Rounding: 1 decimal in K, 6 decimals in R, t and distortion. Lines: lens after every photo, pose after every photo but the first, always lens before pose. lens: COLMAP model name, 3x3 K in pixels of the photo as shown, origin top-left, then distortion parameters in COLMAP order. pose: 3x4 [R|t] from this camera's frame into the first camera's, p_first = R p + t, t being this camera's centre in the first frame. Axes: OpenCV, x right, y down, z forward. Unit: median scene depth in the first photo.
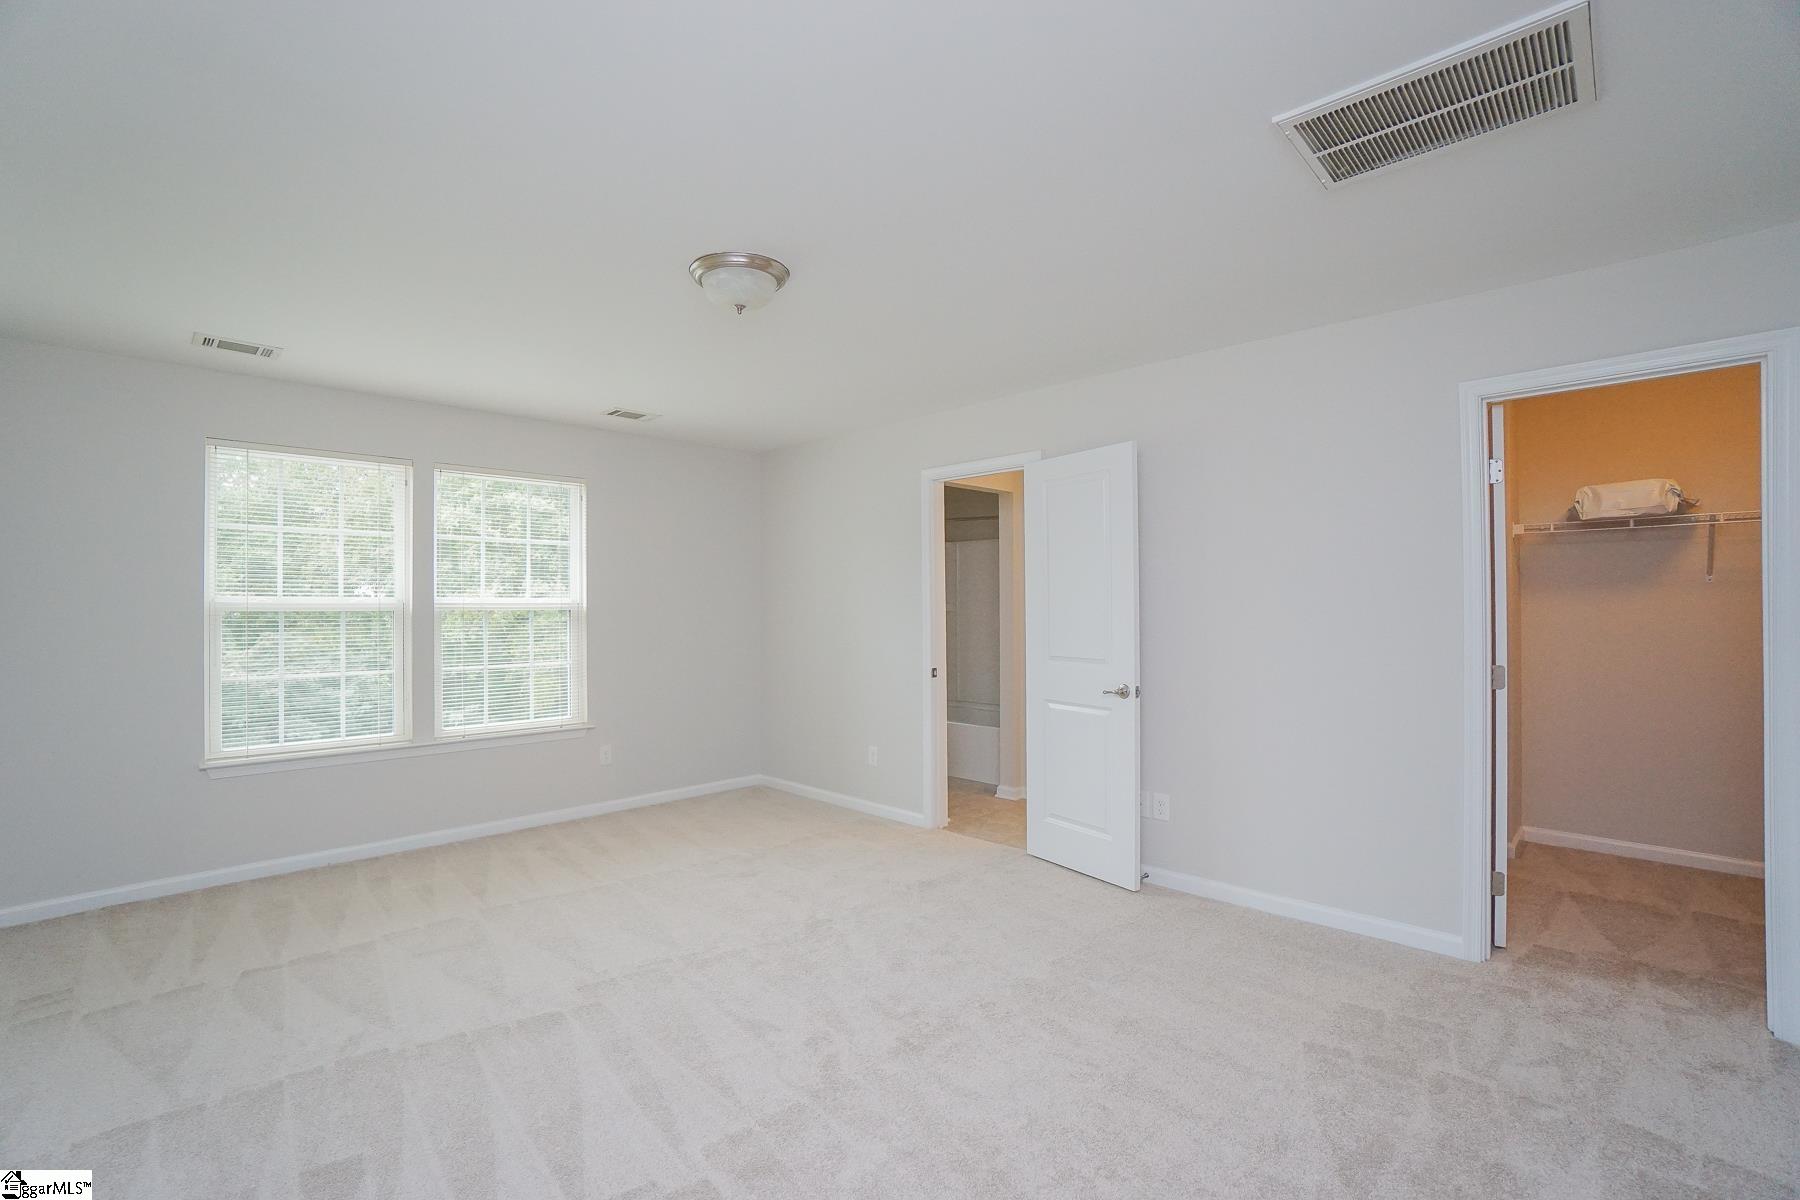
lens RADIAL K [[785.1, 0, 880.2], [0, 785.1, 602.2], [0, 0, 1]] dist [-0.069484, 0.022348]
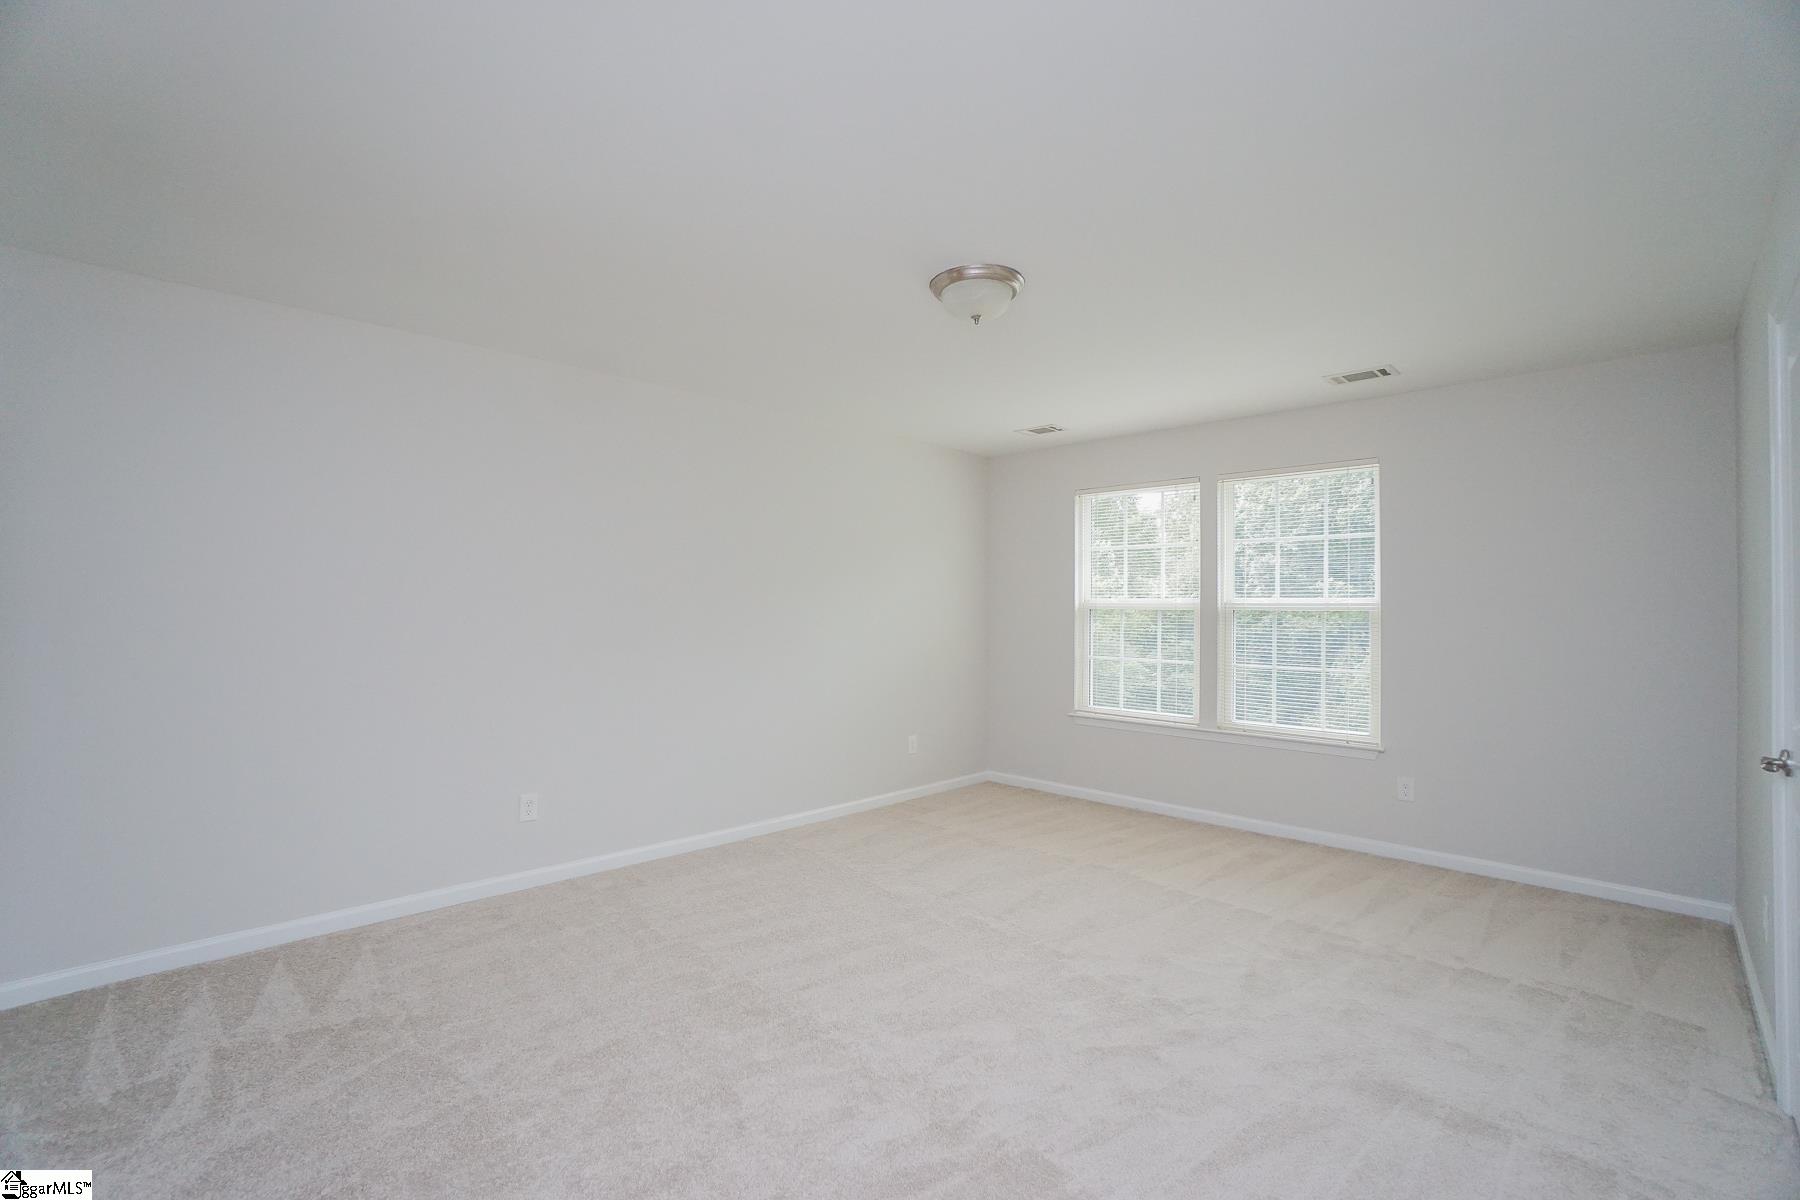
lens RADIAL K [[785.1, 0, 880.2], [0, 785.1, 602.2], [0, 0, 1]] dist [-0.069484, 0.022348]
pose [[-0.005416, -0.002168, -0.999983, 0.525938], [-0.000087, 0.999998, -0.002168, 0.002245], [0.999985, 0.000075, -0.005416, 0.526079]]
